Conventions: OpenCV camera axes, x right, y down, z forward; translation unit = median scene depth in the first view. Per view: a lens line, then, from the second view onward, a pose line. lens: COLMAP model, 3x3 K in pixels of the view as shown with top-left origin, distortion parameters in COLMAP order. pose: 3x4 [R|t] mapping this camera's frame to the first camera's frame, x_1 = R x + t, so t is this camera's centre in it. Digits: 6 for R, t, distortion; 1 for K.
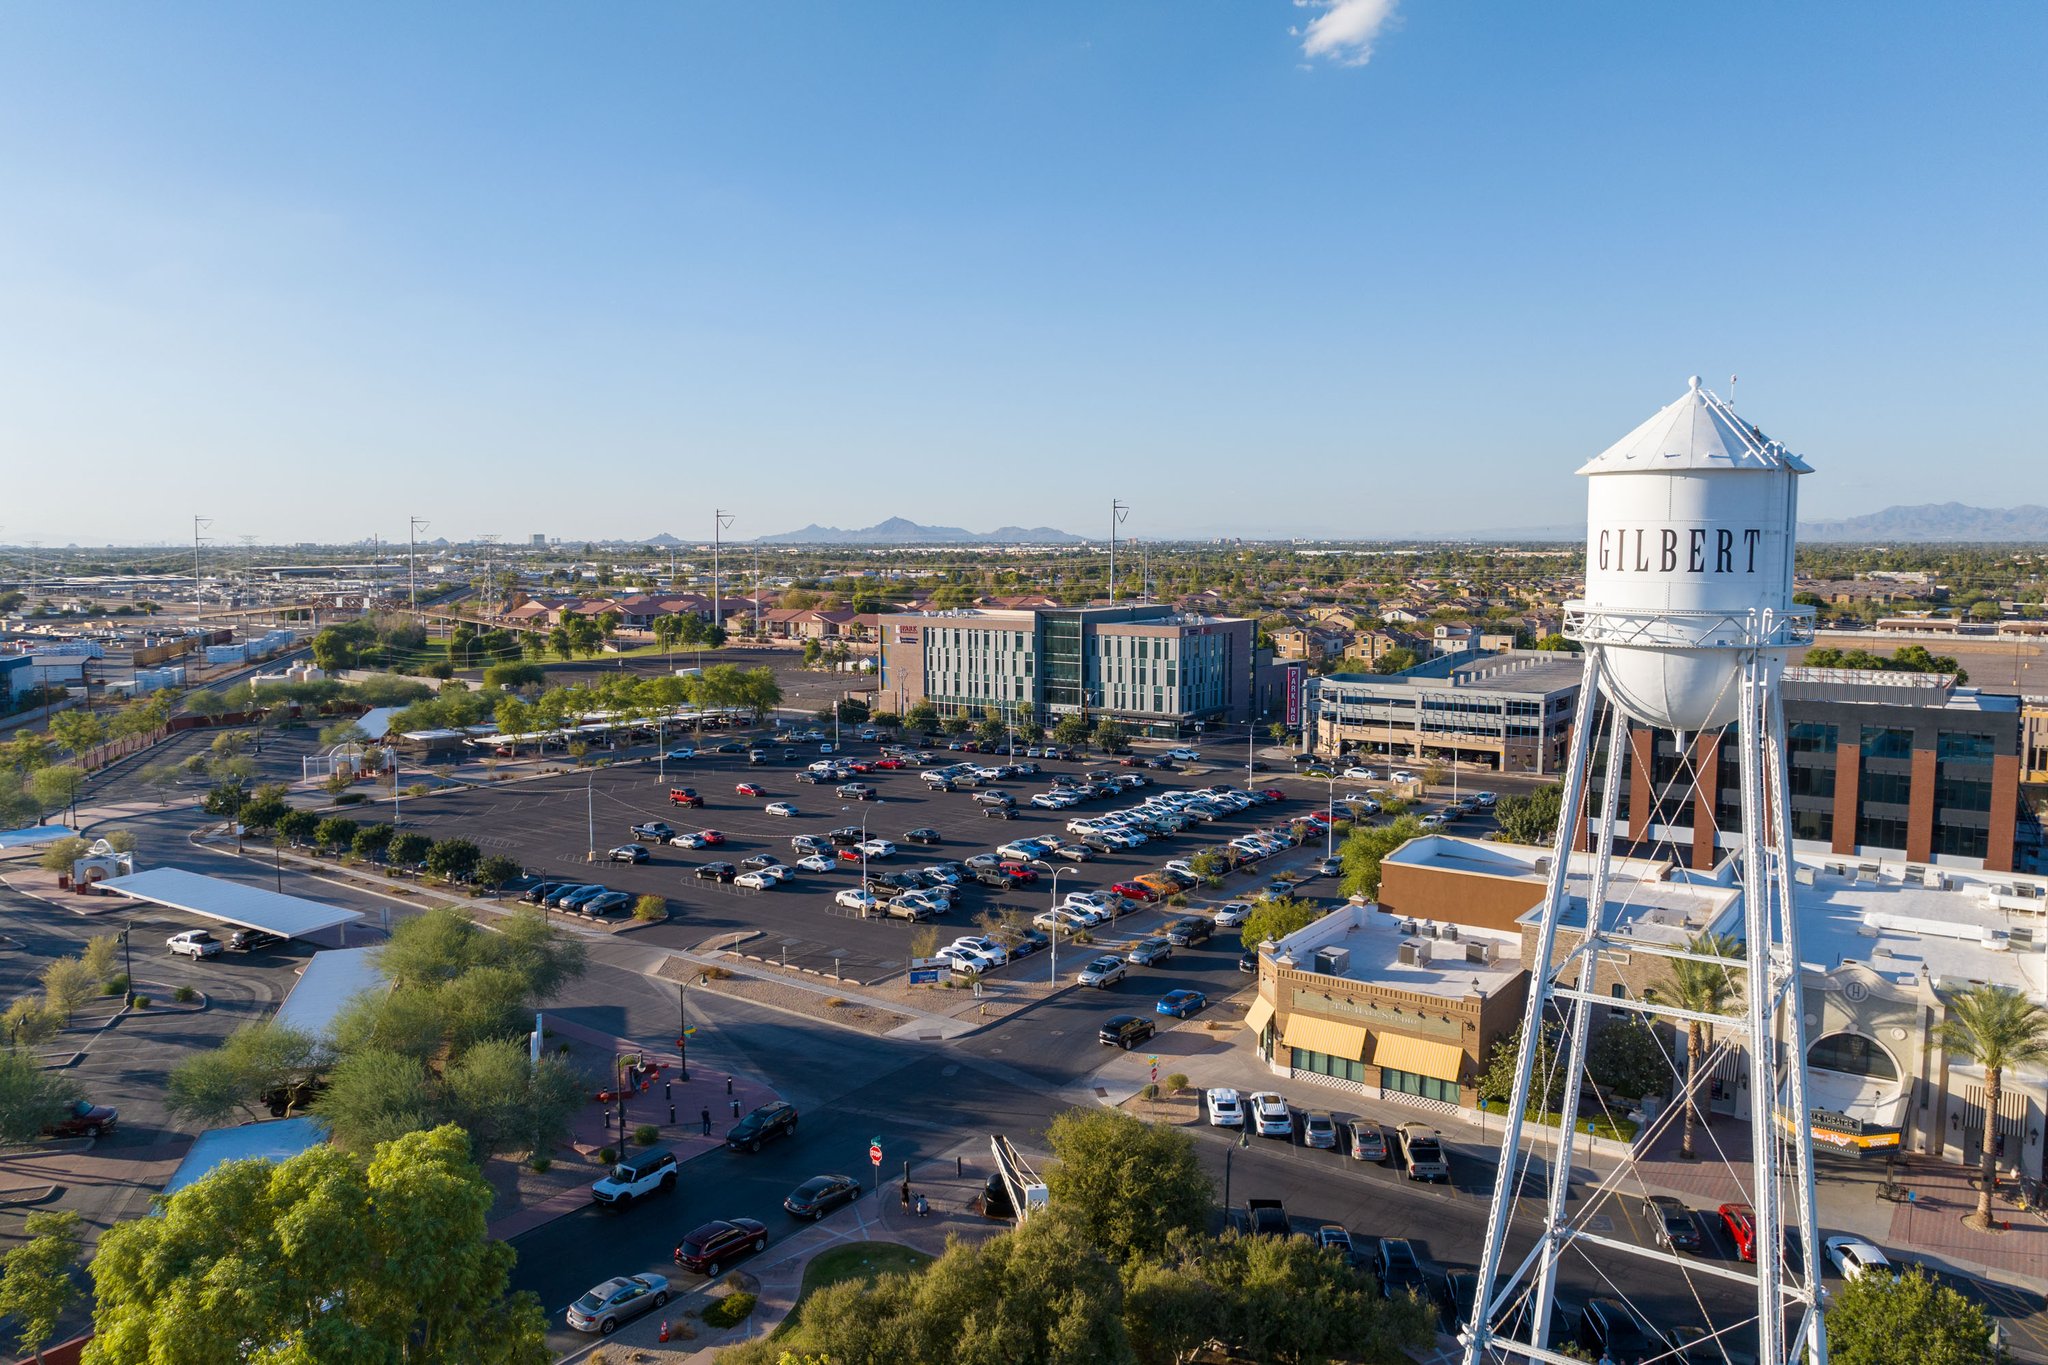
lens RADIAL K [[1442.9, 0, 1027.3], [0, 1442.9, 682.1], [0, 0, 1]] dist [-0.044279, 0.016880]
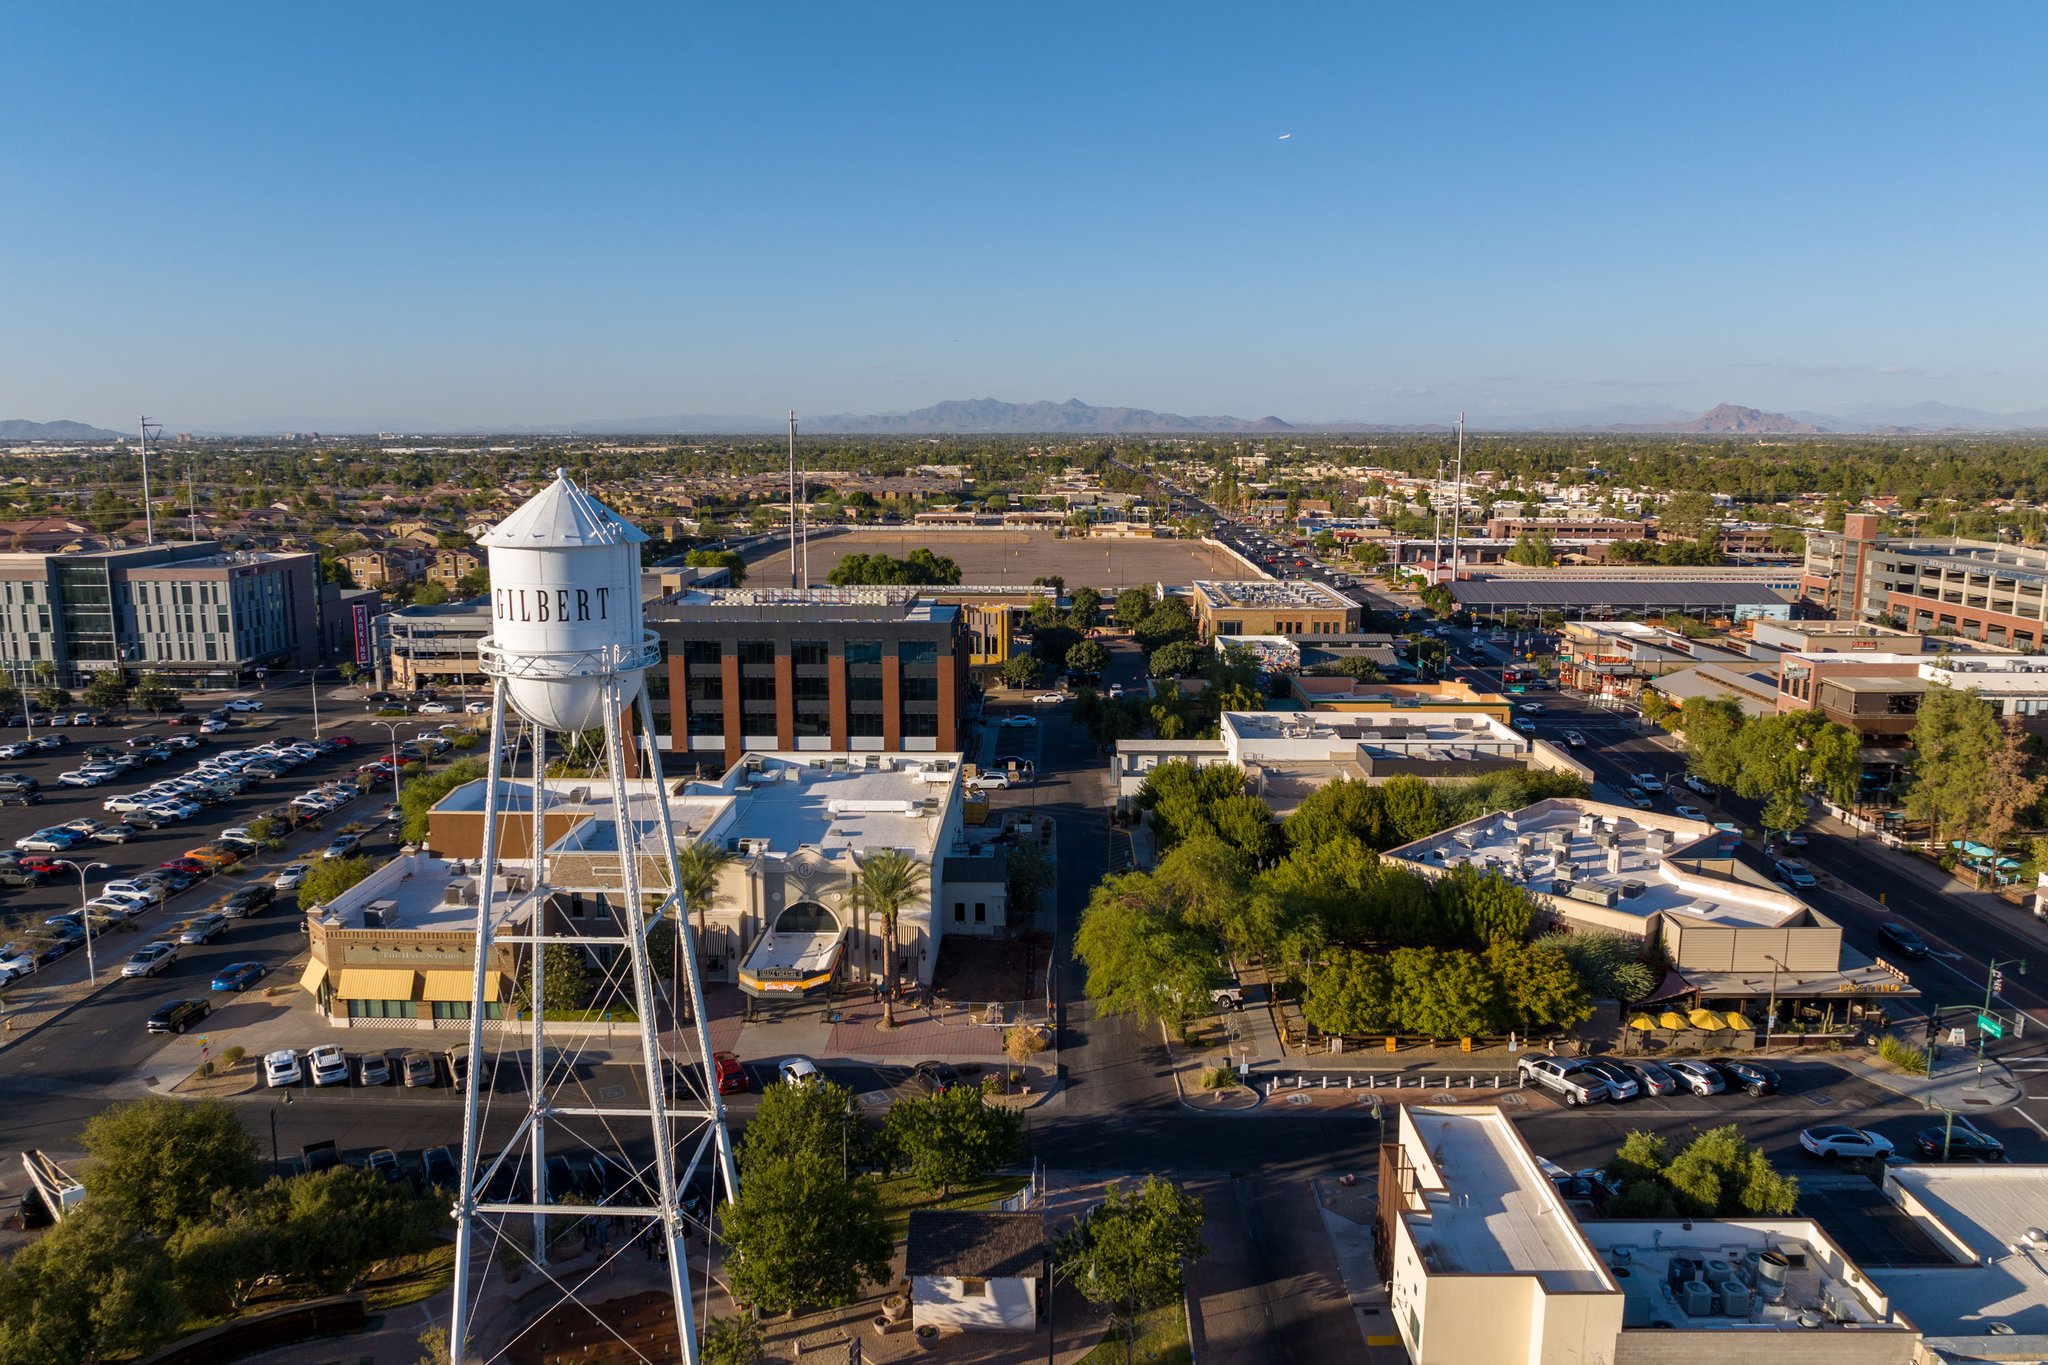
lens RADIAL K [[1442.9, 0, 1027.3], [0, 1442.9, 682.1], [0, 0, 1]] dist [-0.044279, 0.016880]
pose [[0.824871, -0.096267, 0.557064, 0.019034], [0.055063, 0.994391, 0.090307, -0.034812], [-0.562633, -0.043818, 0.825545, -0.110645]]
